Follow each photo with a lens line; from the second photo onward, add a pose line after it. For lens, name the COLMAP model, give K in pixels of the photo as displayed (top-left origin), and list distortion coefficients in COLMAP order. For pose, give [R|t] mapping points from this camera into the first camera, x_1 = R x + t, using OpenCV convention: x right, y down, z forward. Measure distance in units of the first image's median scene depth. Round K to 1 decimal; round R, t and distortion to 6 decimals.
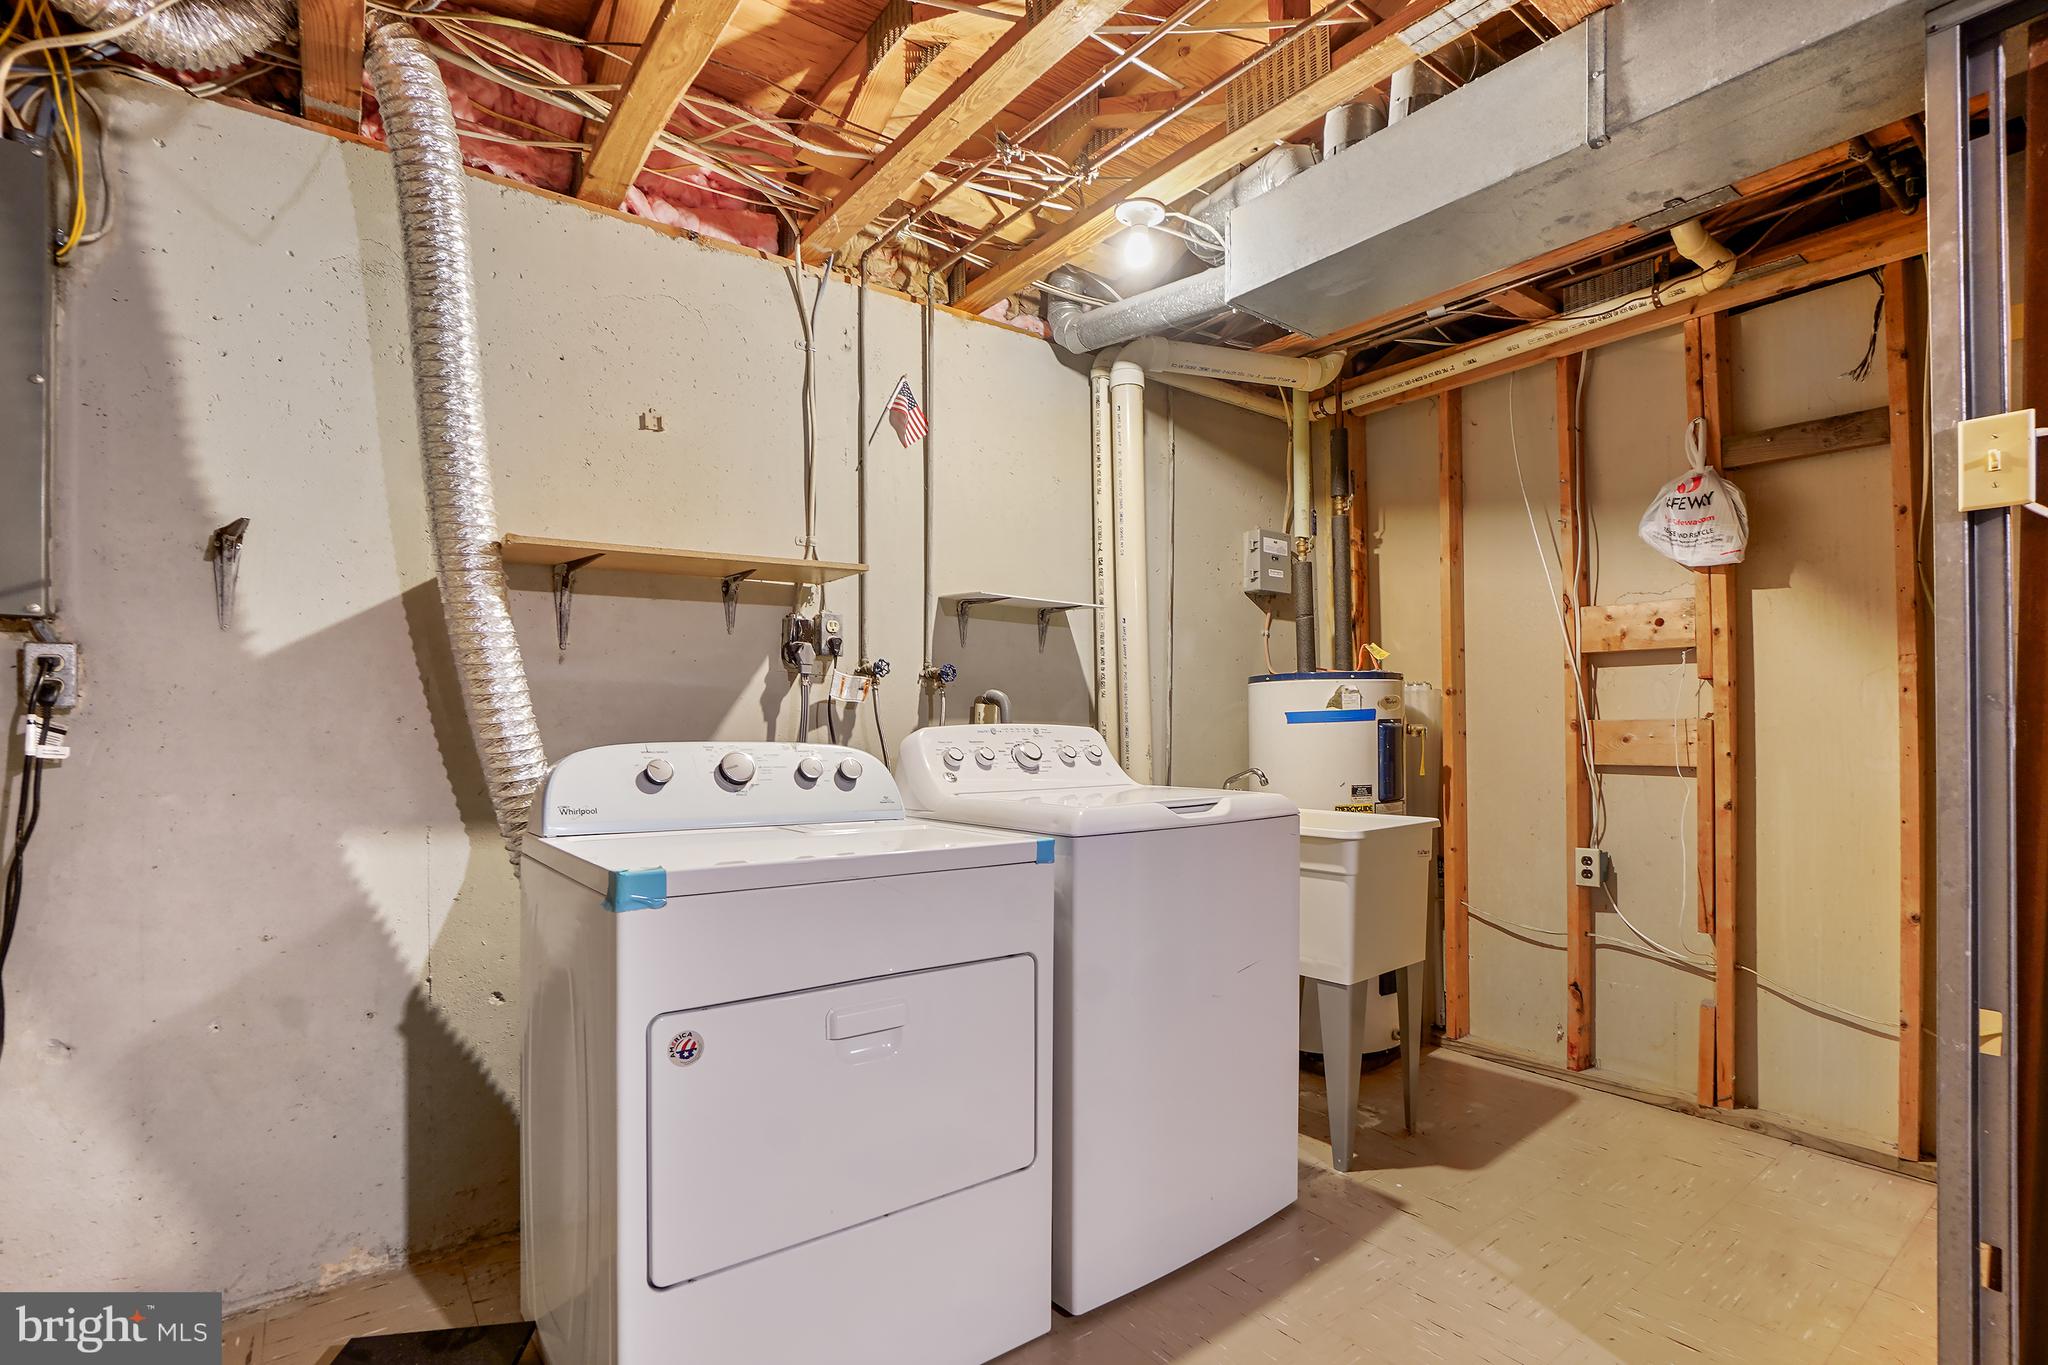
lens RADIAL K [[962.7, 0, 1023.0], [0, 962.7, 706.5], [0, 0, 1]] dist [-0.041850, 0.026622]
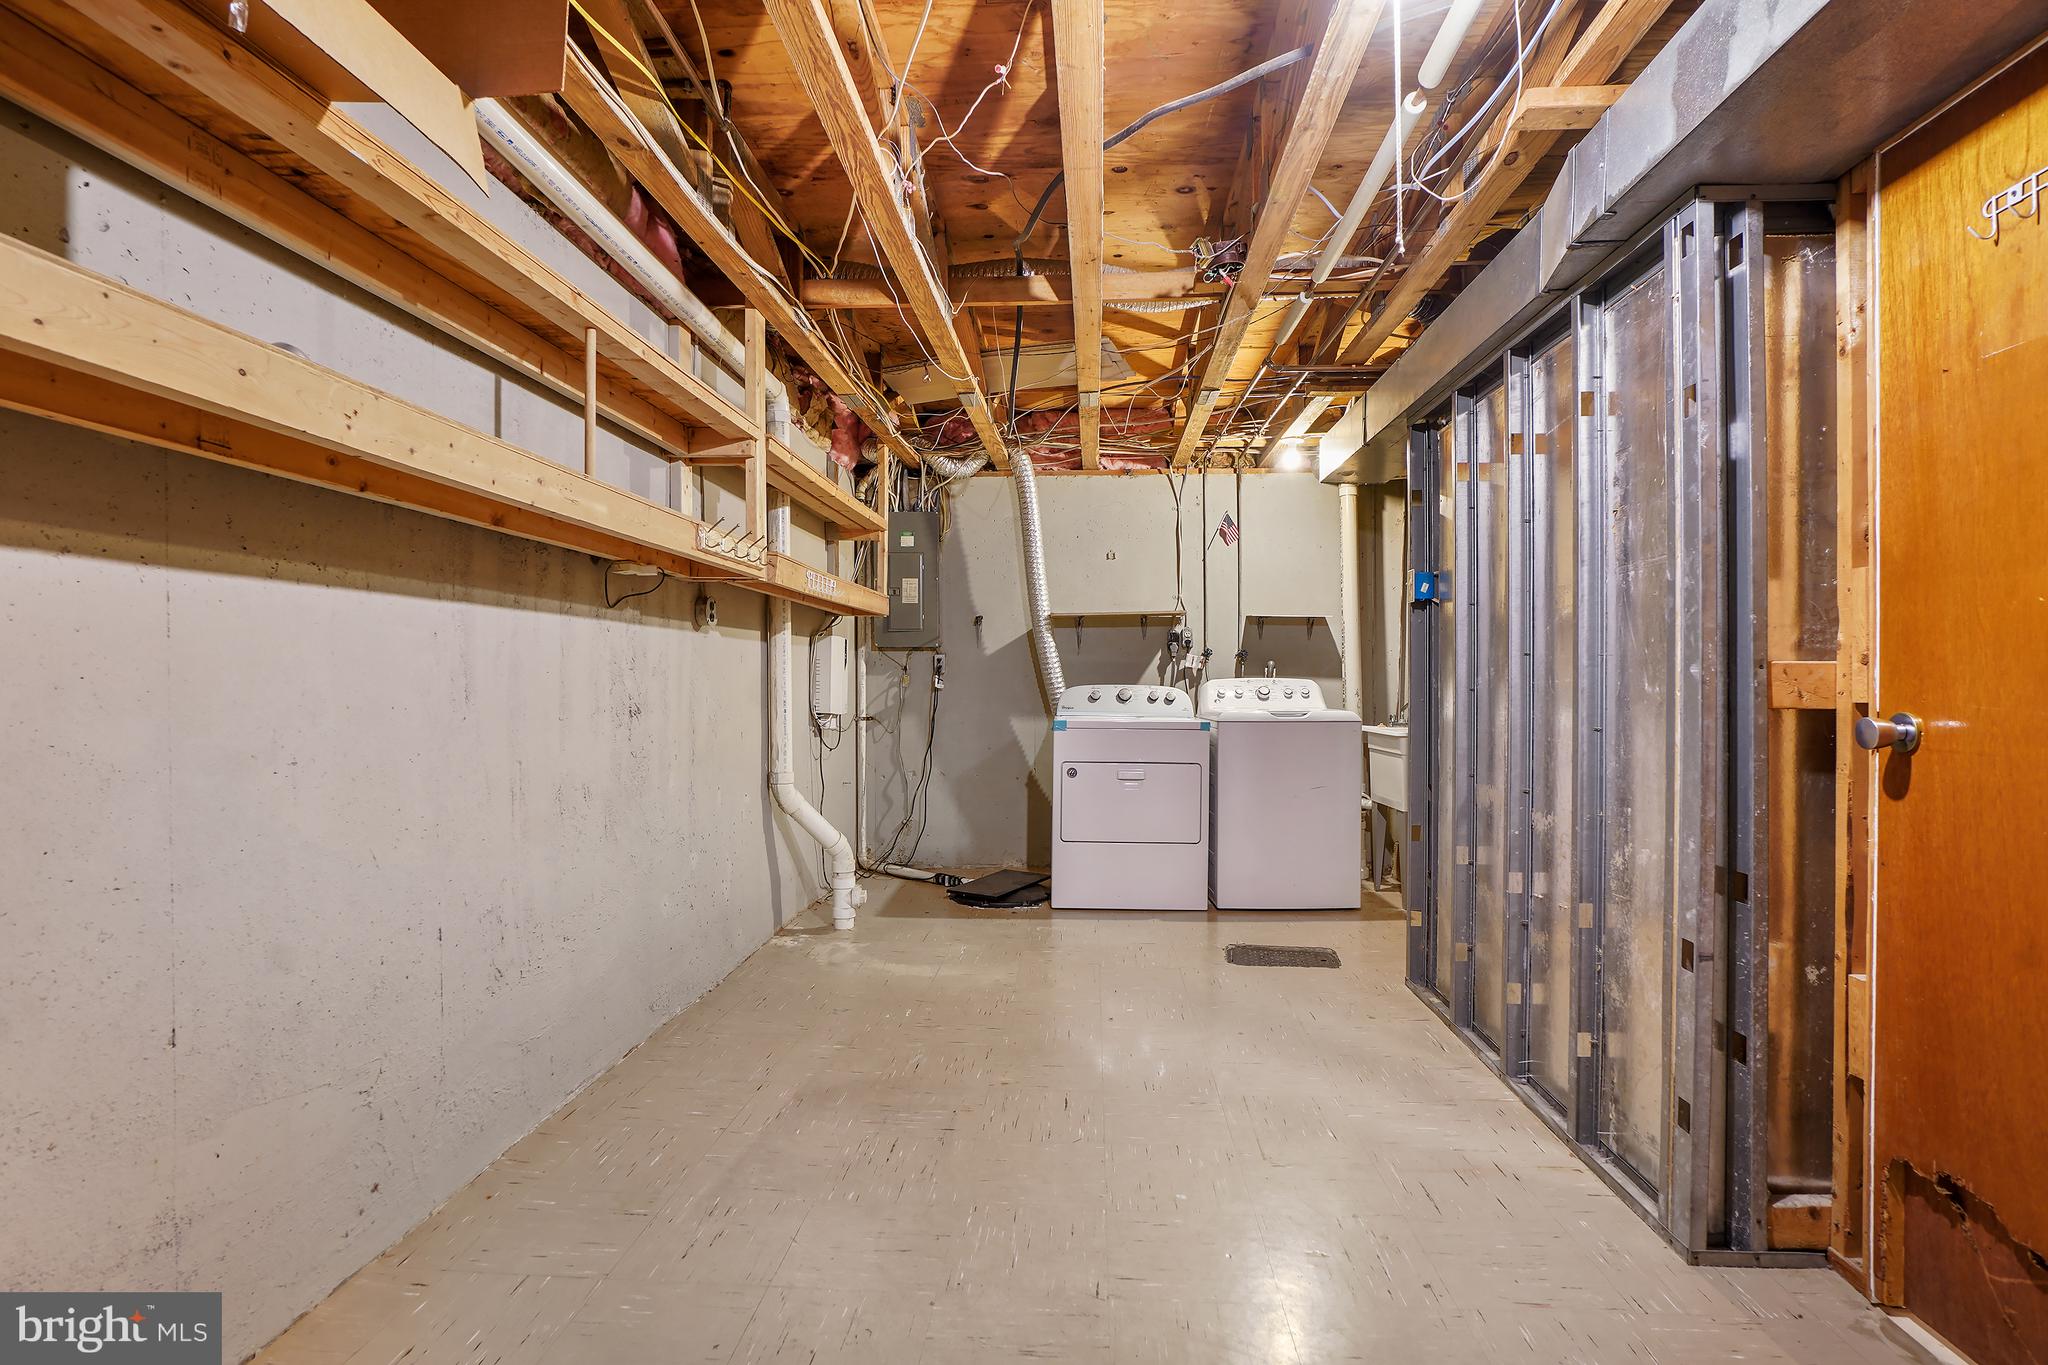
lens RADIAL K [[1072.2, 0, 1024.0], [0, 1072.2, 682.5], [0, 0, 1]] dist [0.000191, 0.000003]
pose [[0.755007, 0.003556, -0.655707, 1.211083], [0.011464, 0.999761, 0.018622, -0.024287], [0.655616, -0.021577, 0.754786, -1.197736]]
